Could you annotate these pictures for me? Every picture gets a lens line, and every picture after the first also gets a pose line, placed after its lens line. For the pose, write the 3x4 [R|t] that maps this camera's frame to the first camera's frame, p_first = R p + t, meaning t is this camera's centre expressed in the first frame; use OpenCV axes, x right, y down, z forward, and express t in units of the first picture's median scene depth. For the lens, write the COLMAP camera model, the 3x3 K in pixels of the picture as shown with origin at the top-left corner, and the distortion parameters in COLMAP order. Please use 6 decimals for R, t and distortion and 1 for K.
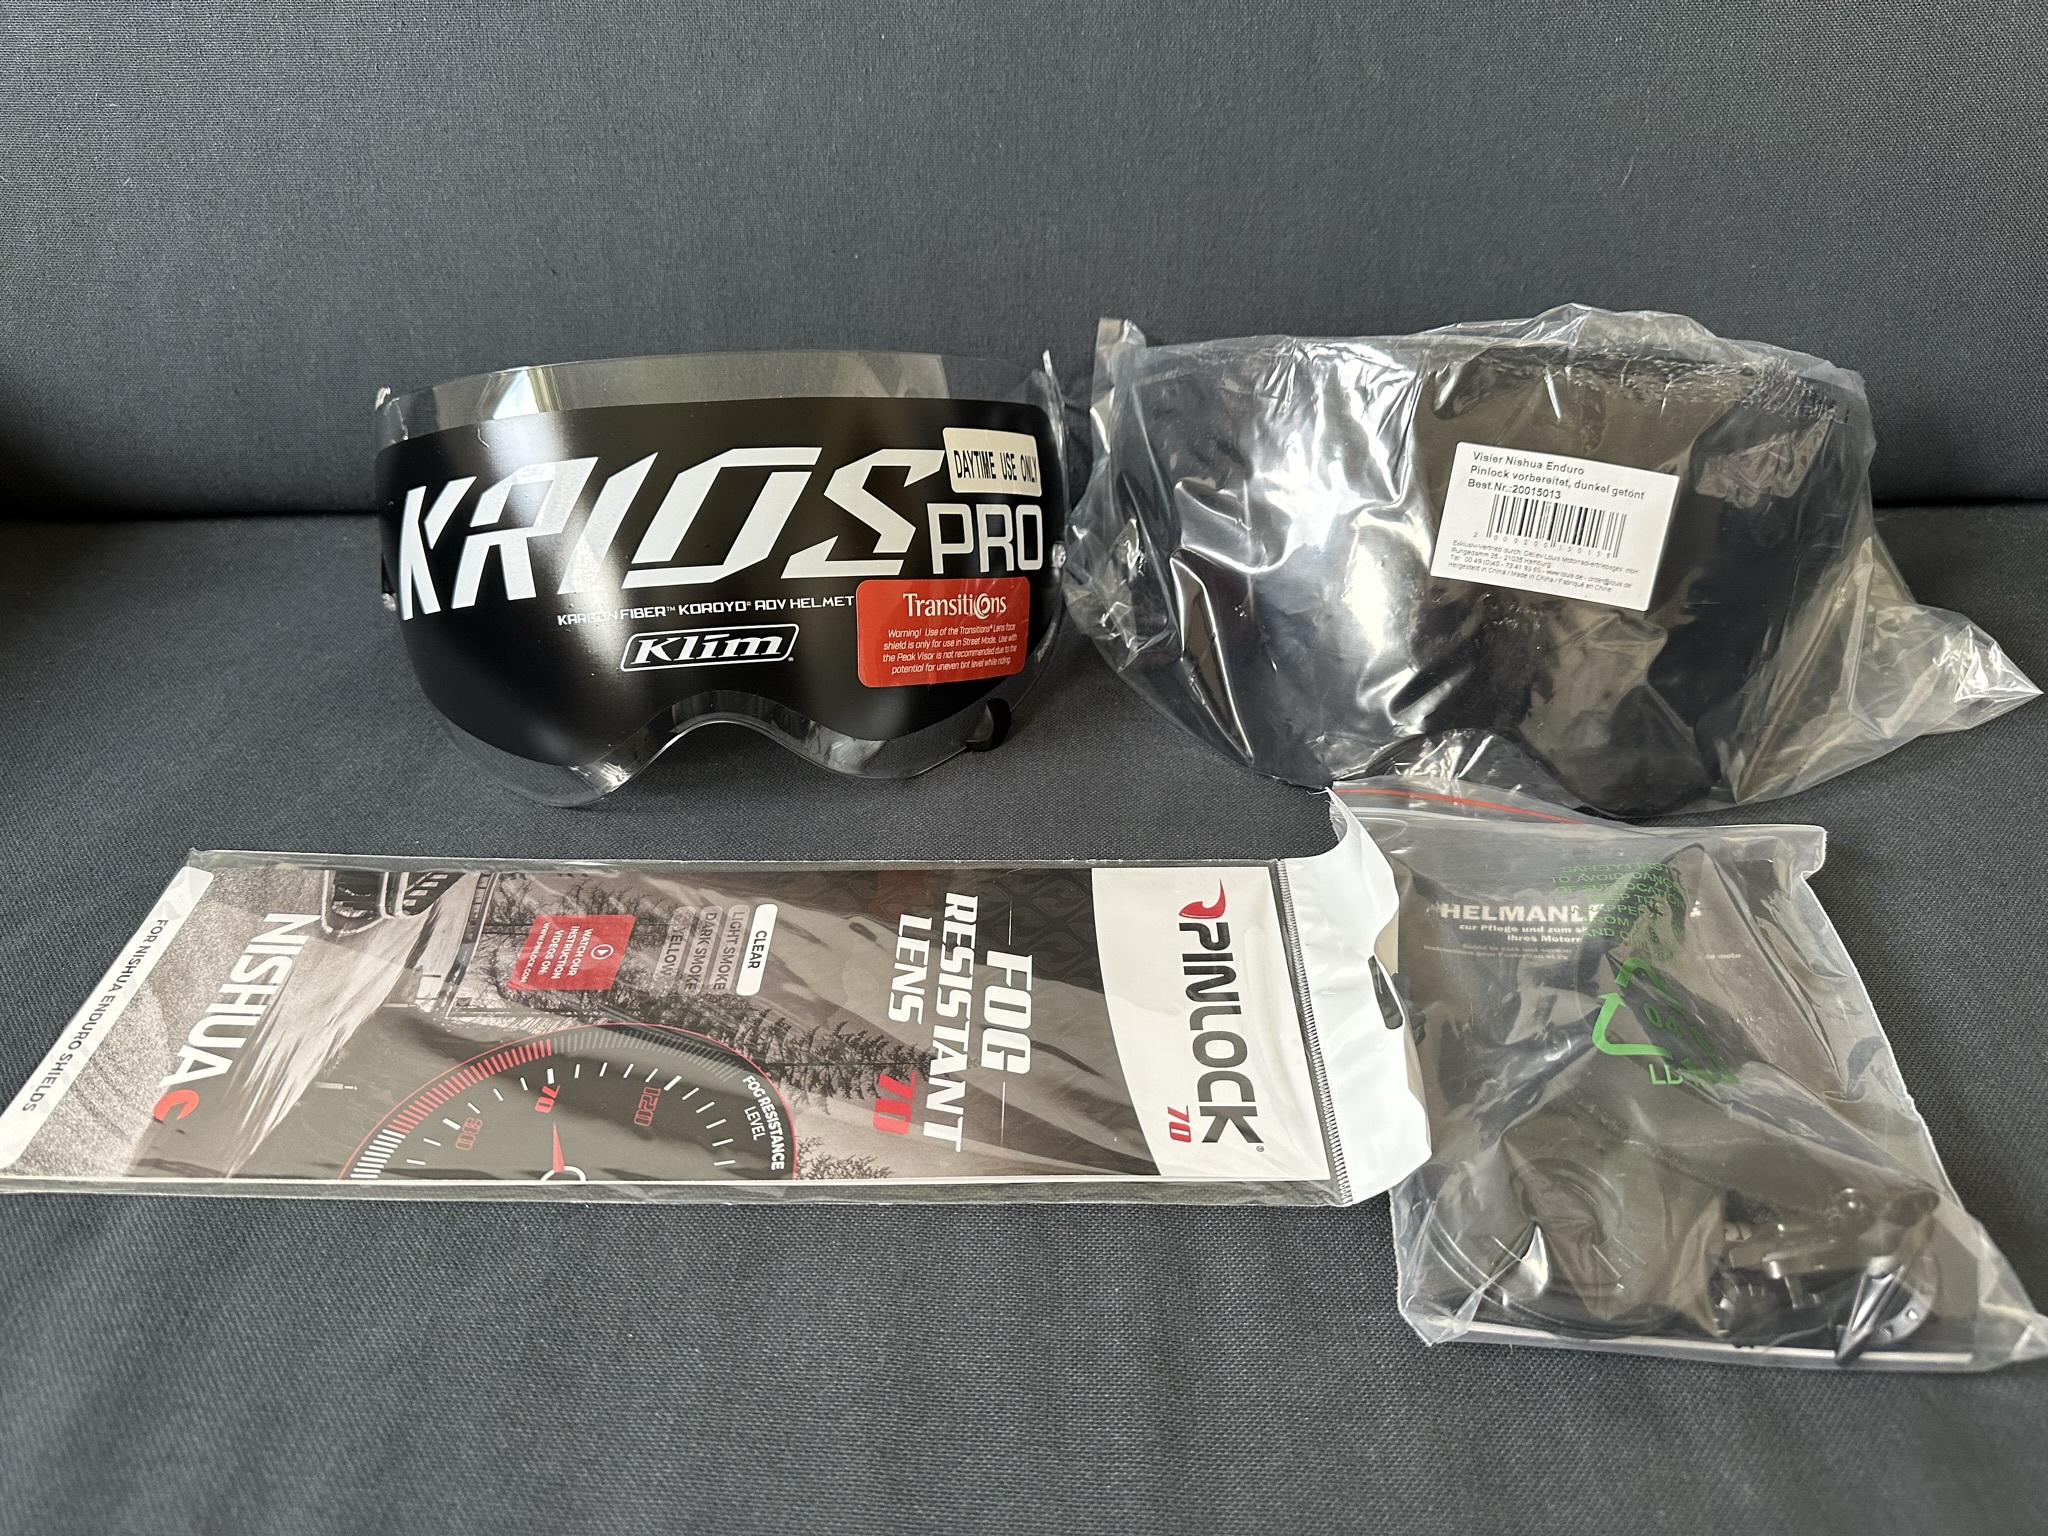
lens RADIAL K [[1501.2, 0, 1030.4], [0, 1501.2, 763.8], [0, 0, 1]] dist [-0.006735, -0.017718]
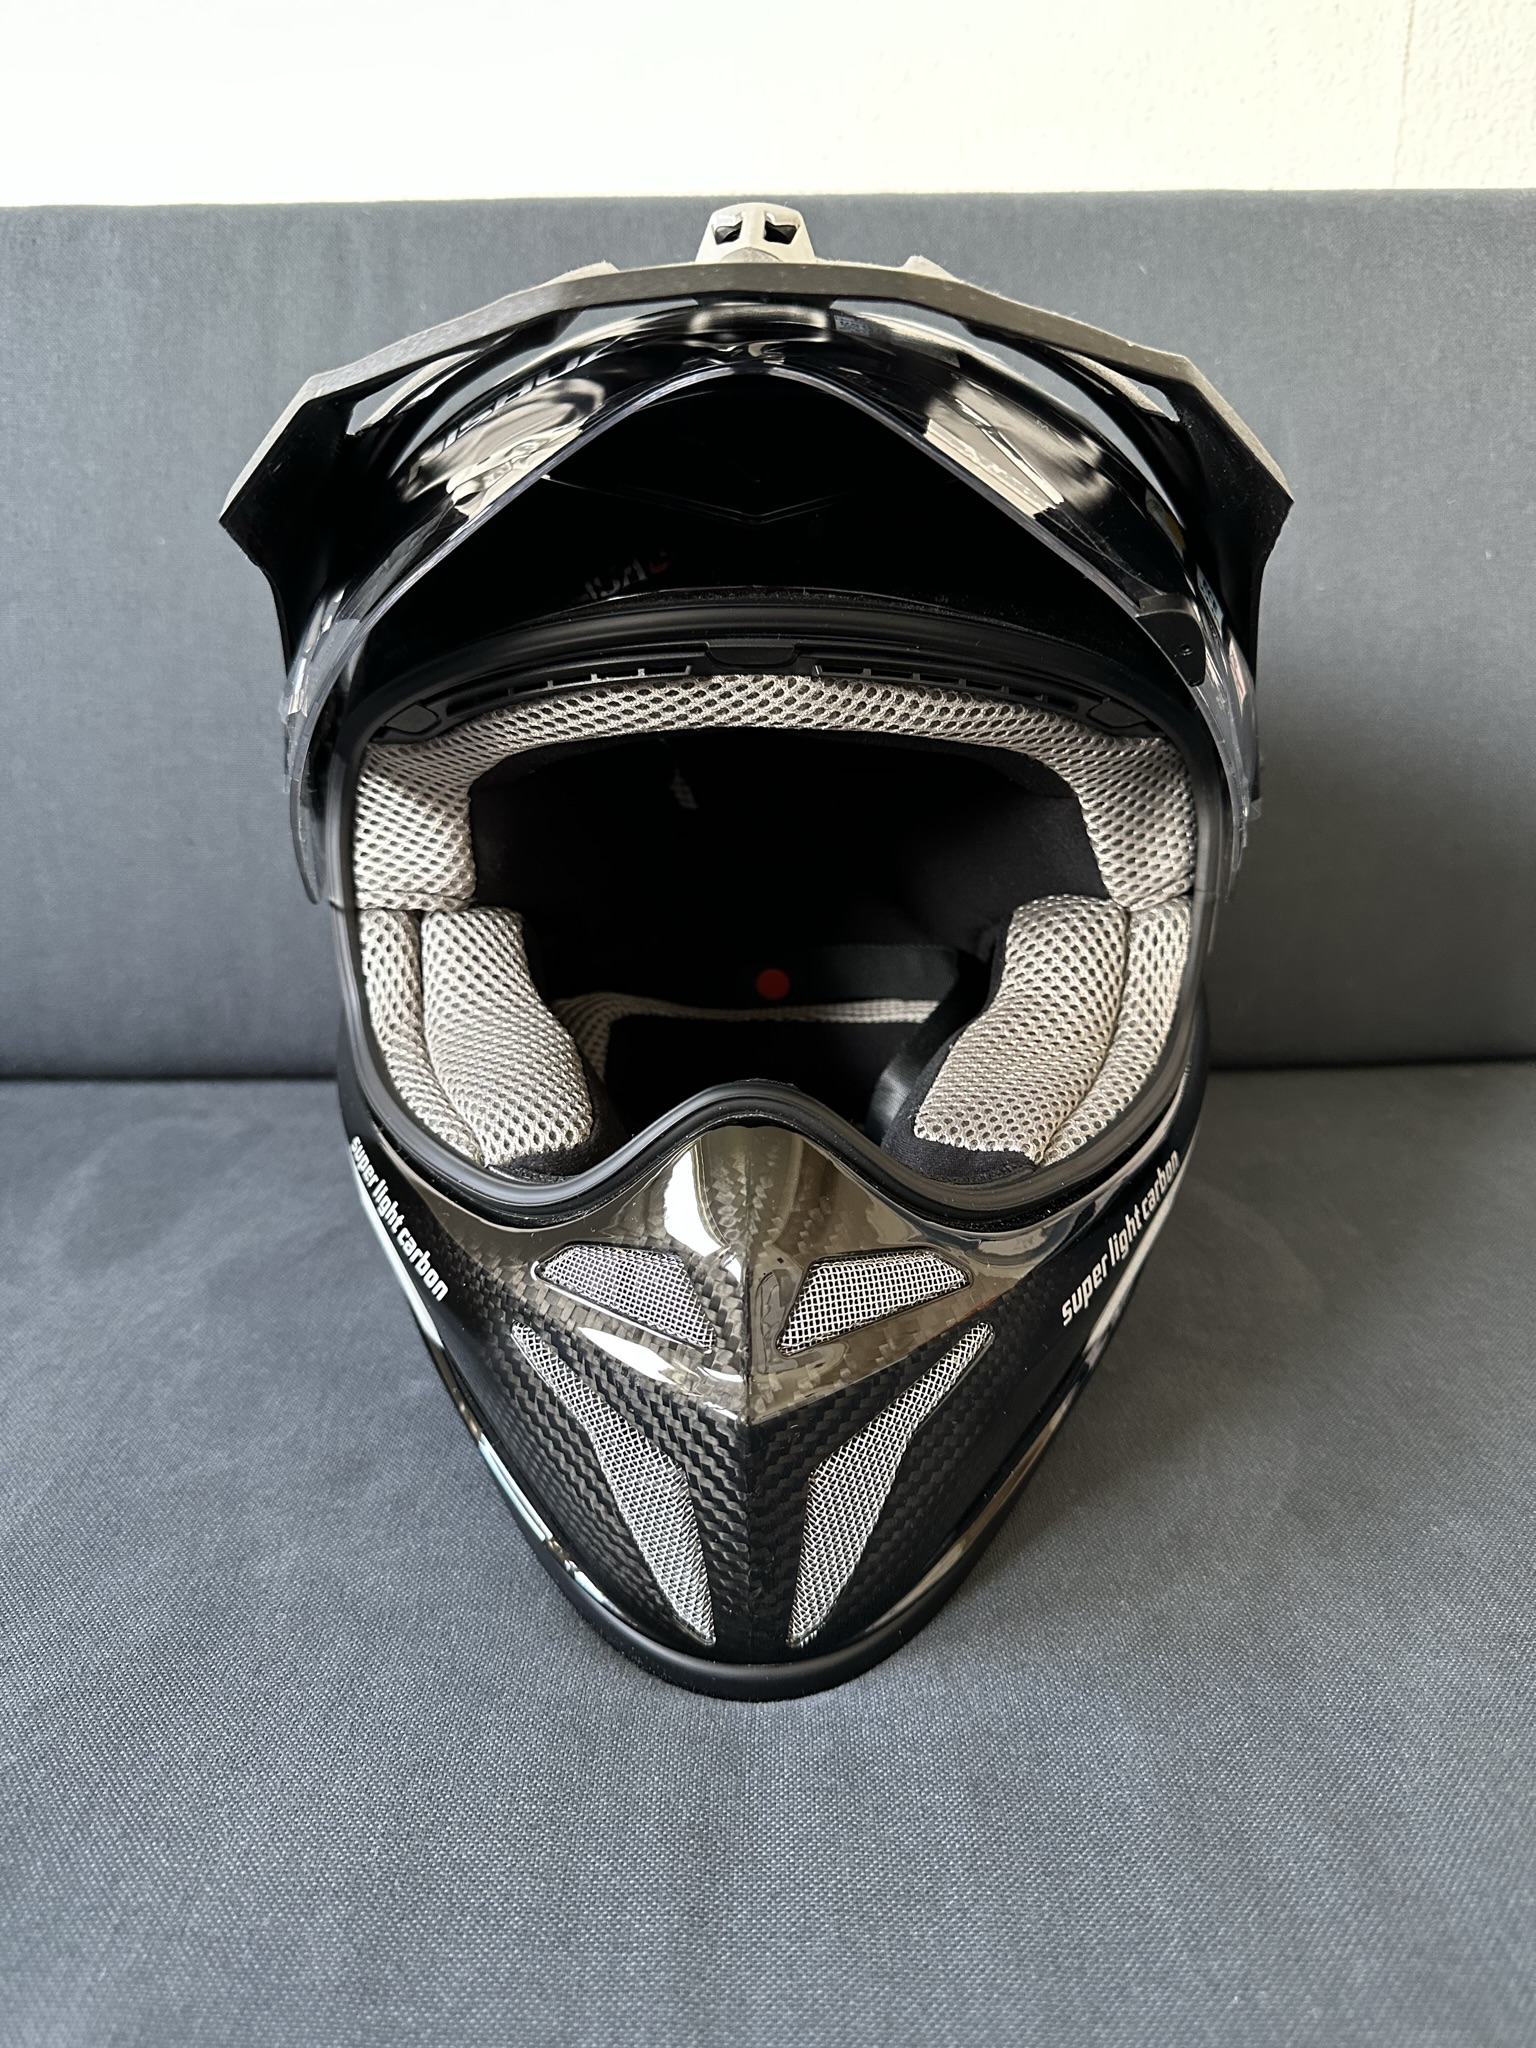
lens RADIAL K [[1501.2, 0, 769.6], [0, 1501.2, 1035.7], [0, 0, 1]] dist [-0.006735, -0.017718]
pose [[0.999388, 0.001889, 0.034939, 0.053984], [0.008219, 0.957928, -0.286891, 0.108590], [-0.034011, 0.287002, 0.957326, 0.017217]]
